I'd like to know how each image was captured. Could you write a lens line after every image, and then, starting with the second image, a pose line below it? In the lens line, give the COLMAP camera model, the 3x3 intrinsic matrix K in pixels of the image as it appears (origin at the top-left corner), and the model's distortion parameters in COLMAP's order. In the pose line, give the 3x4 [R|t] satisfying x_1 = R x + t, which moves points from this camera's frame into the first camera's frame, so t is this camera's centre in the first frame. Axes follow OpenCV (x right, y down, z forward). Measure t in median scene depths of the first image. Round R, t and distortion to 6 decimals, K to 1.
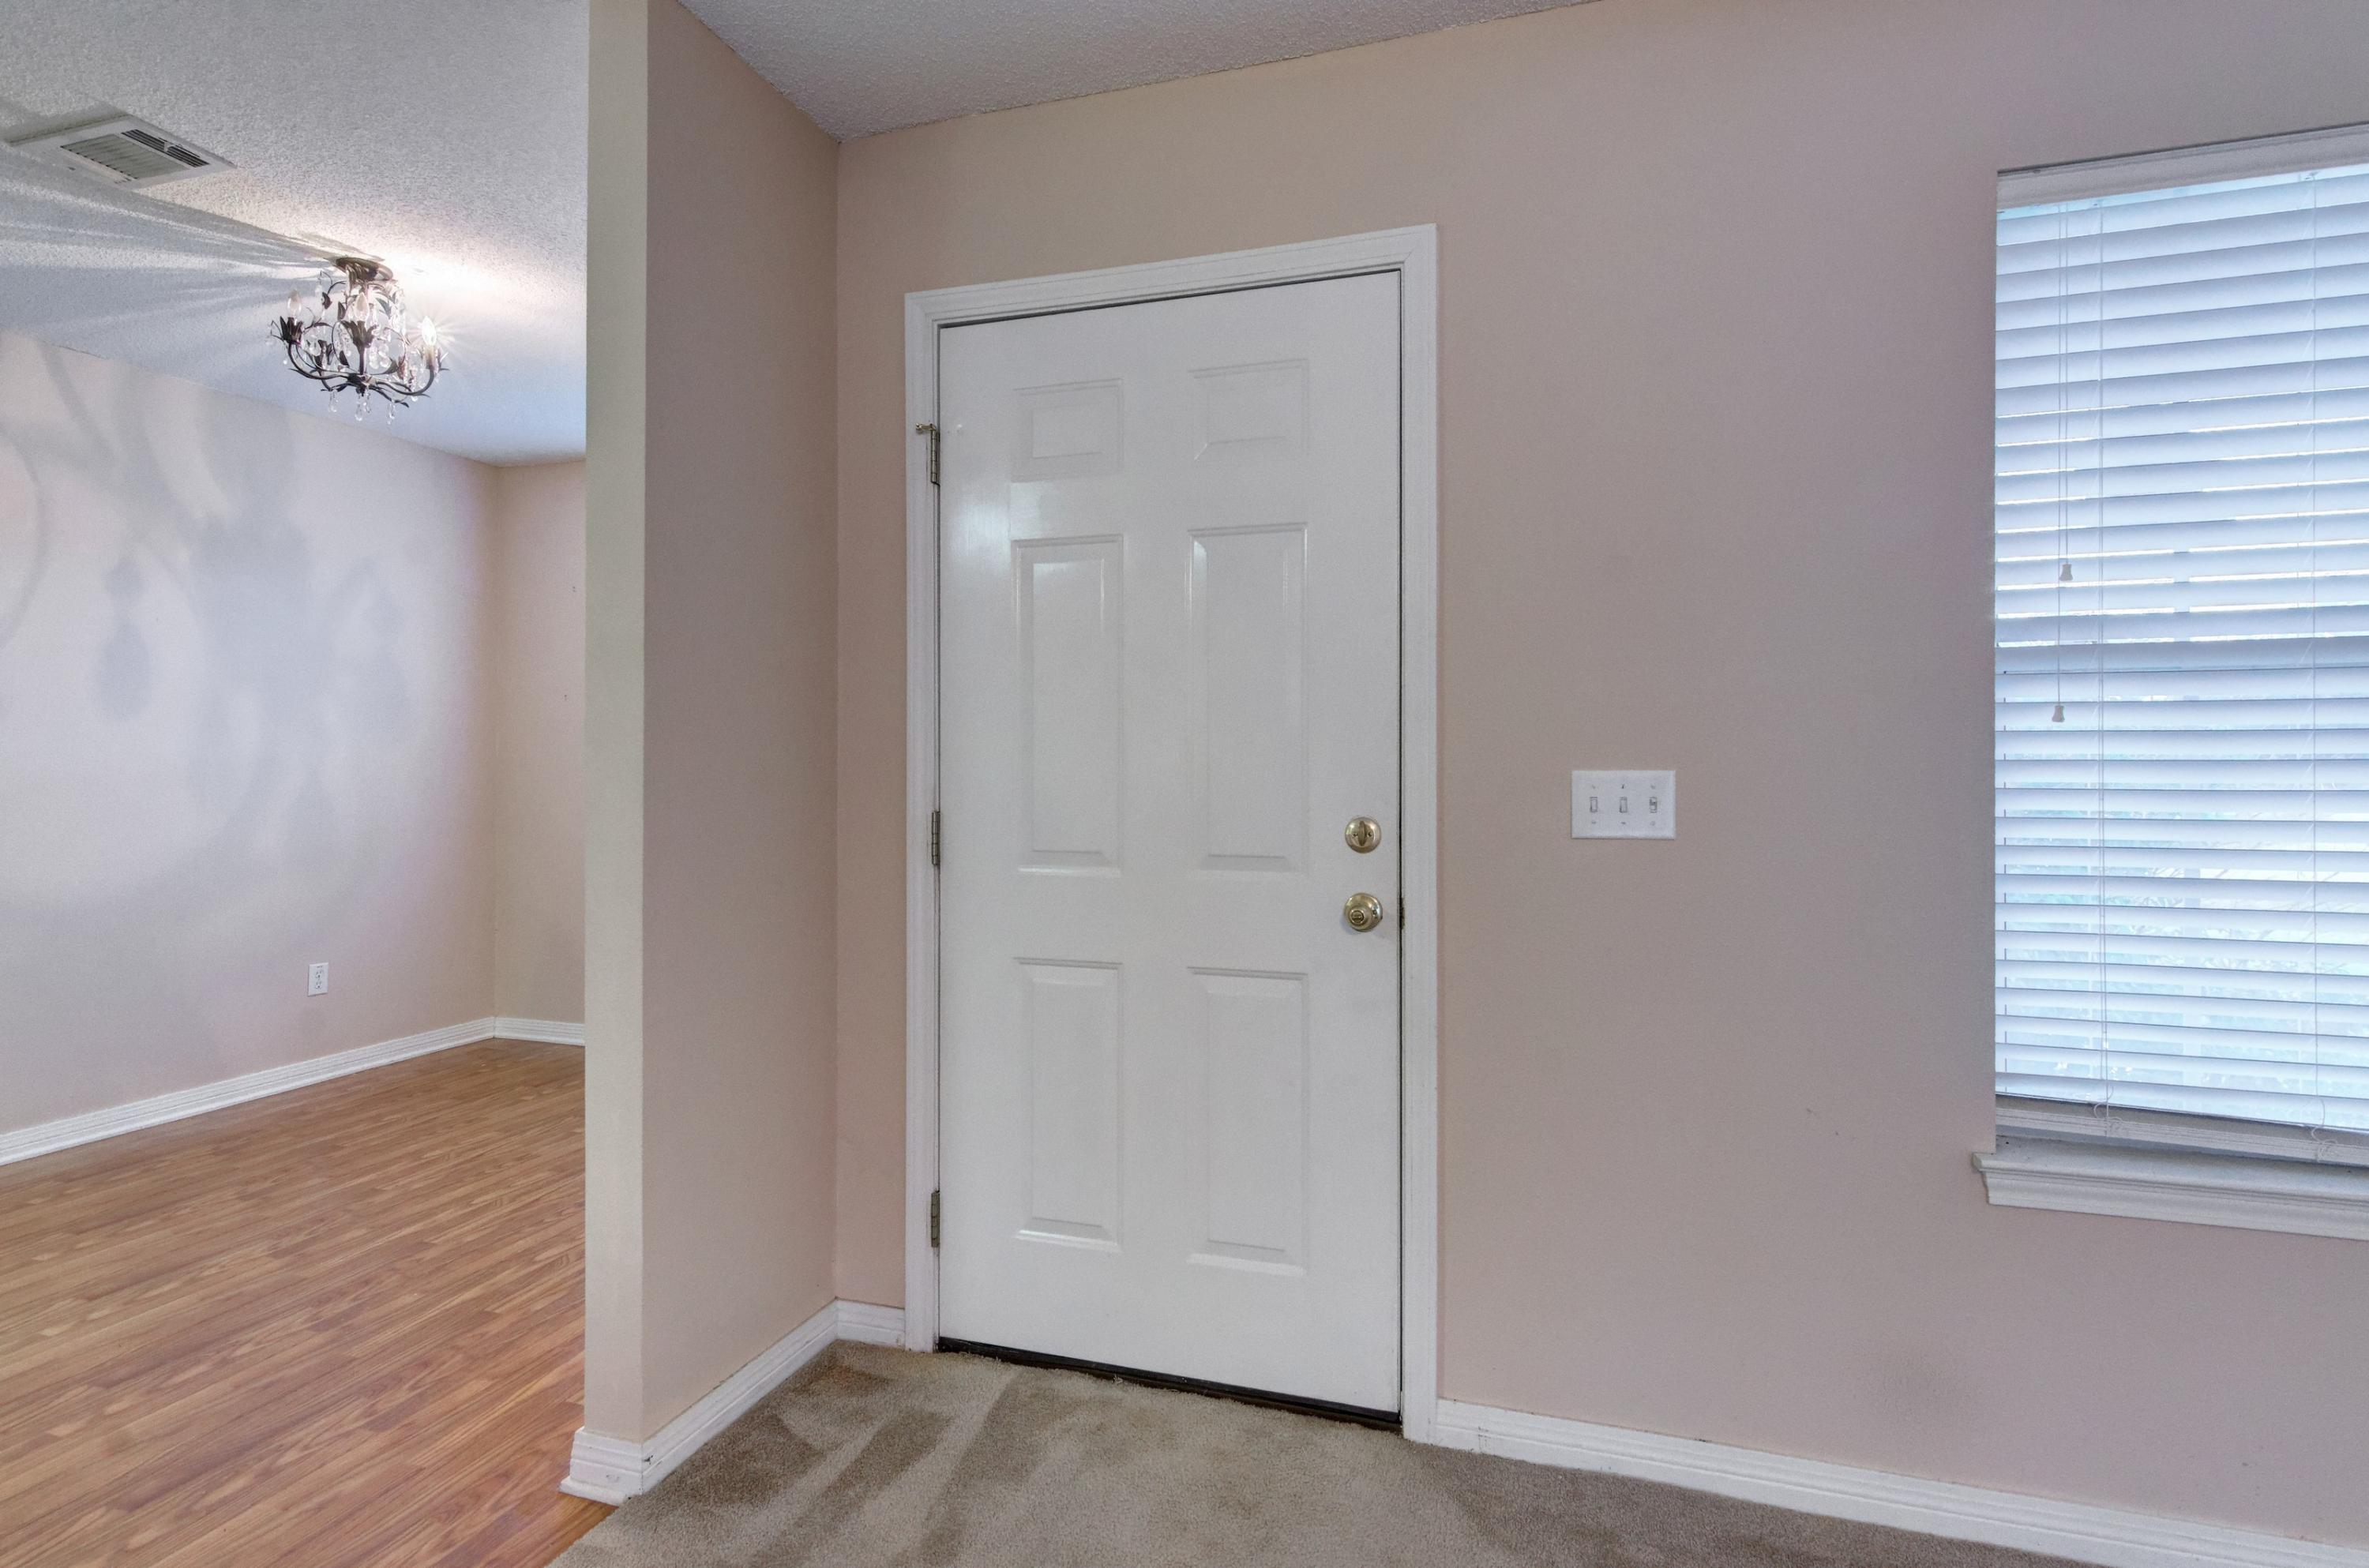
lens RADIAL K [[1142.0, 0, 1167.1], [0, 1142.0, 776.9], [0, 0, 1]] dist [0.005620, -0.001704]
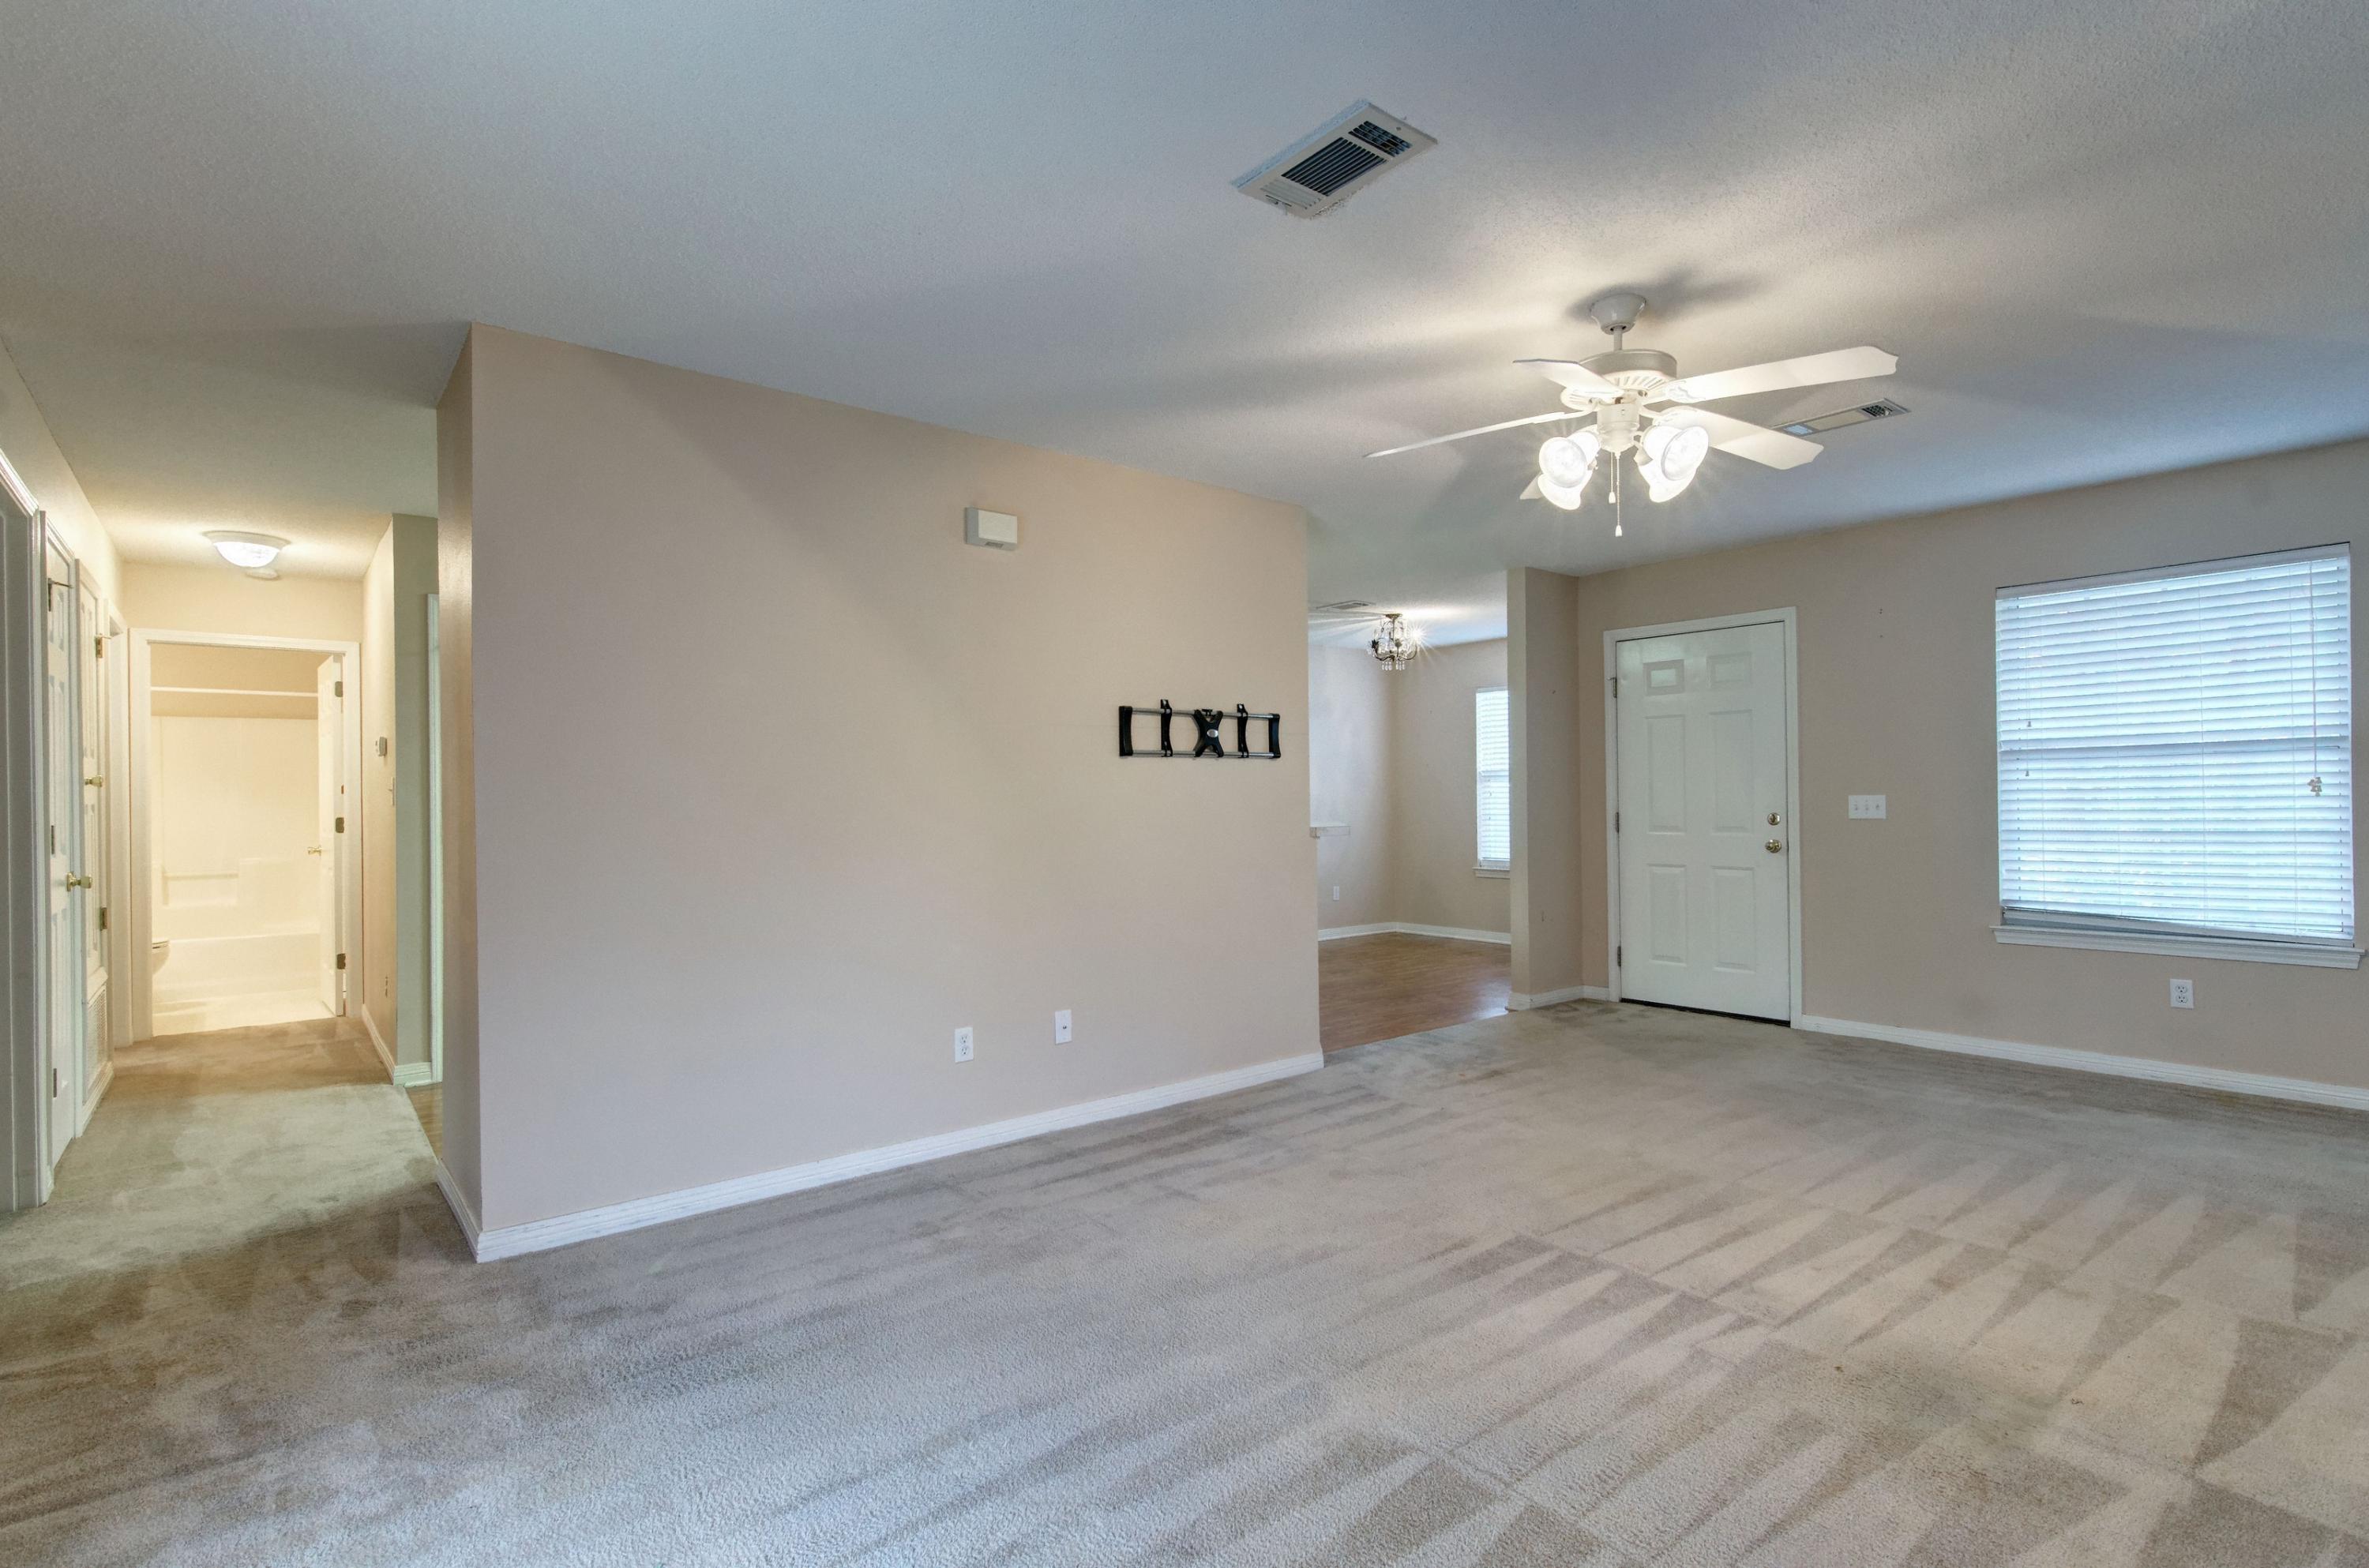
lens RADIAL K [[1142.0, 0, 1198.2], [0, 1142.0, 798.9], [0, 0, 1]] dist [0.005620, -0.001704]
pose [[0.845229, -0.014774, -0.534201, 0.521089], [0.013510, 0.999889, -0.006277, -0.001032], [0.534234, -0.001912, 0.845334, -2.345528]]
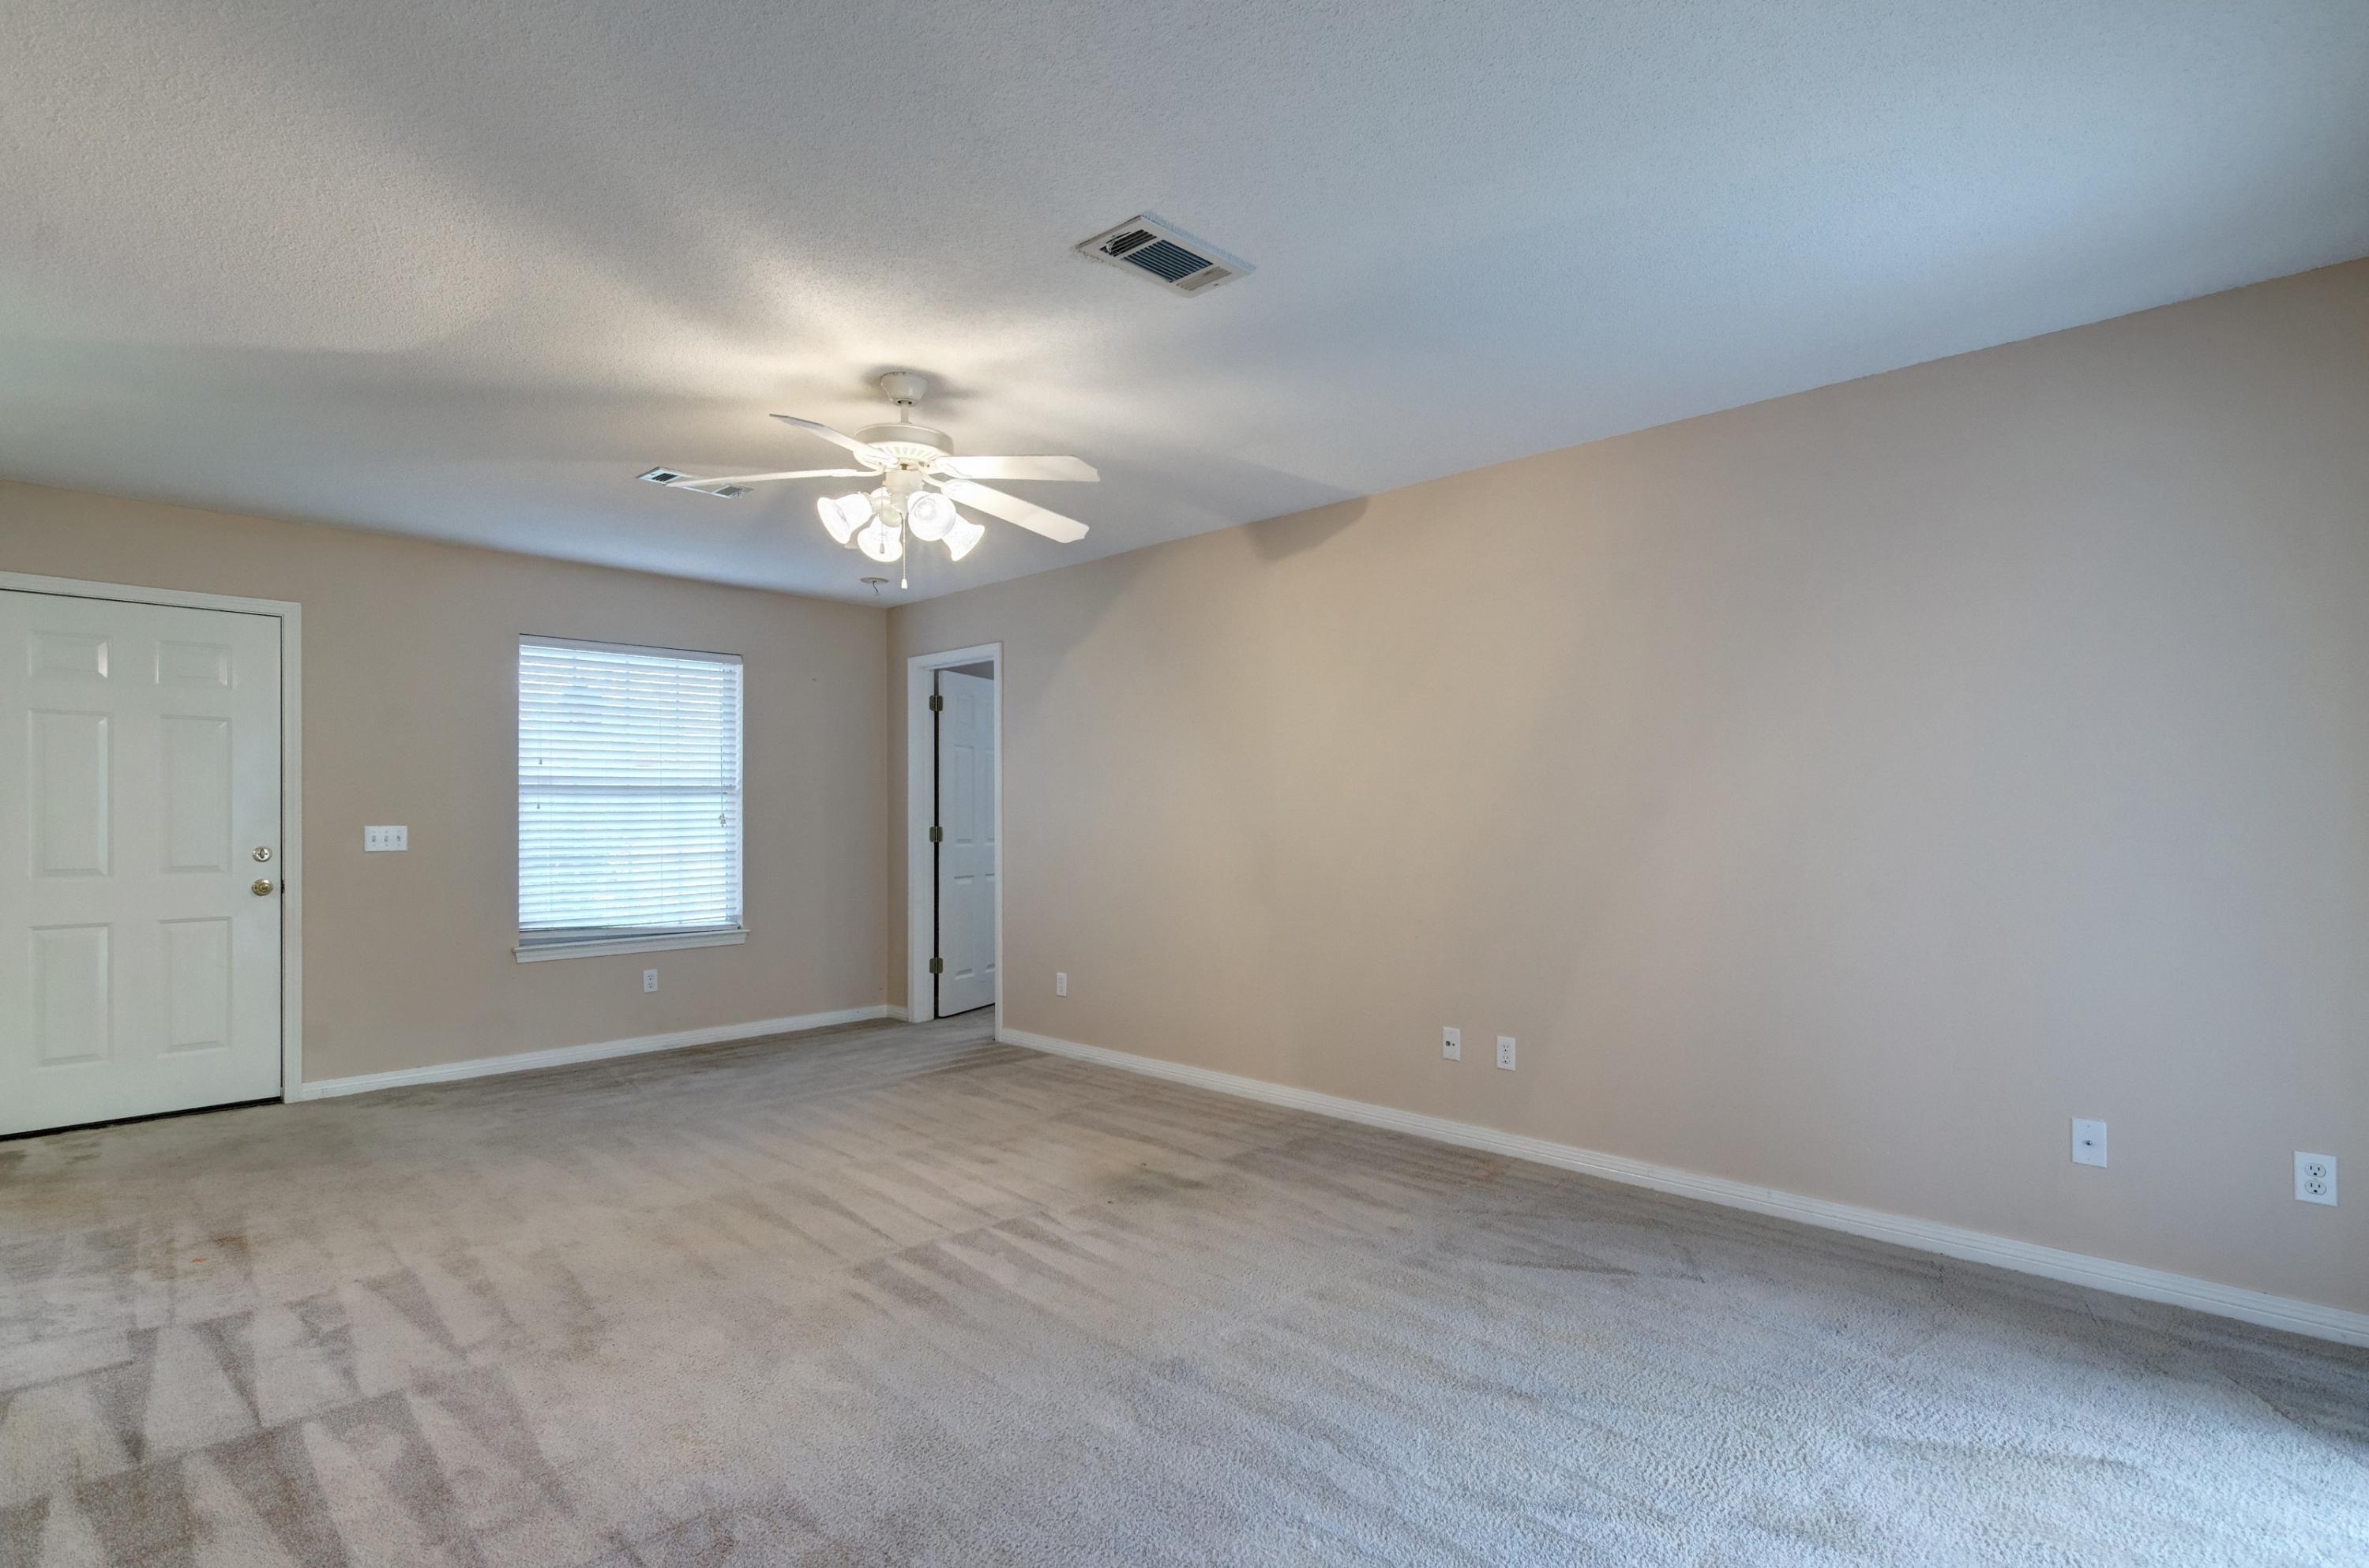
lens RADIAL K [[1142.0, 0, 1188.2], [0, 1142.0, 795.4], [0, 0, 1]] dist [0.005620, -0.001704]
pose [[0.439959, 0.011131, 0.897949, -1.184110], [0.010874, 0.999784, -0.017721, -0.008973], [-0.897952, 0.017561, 0.439743, -1.867562]]
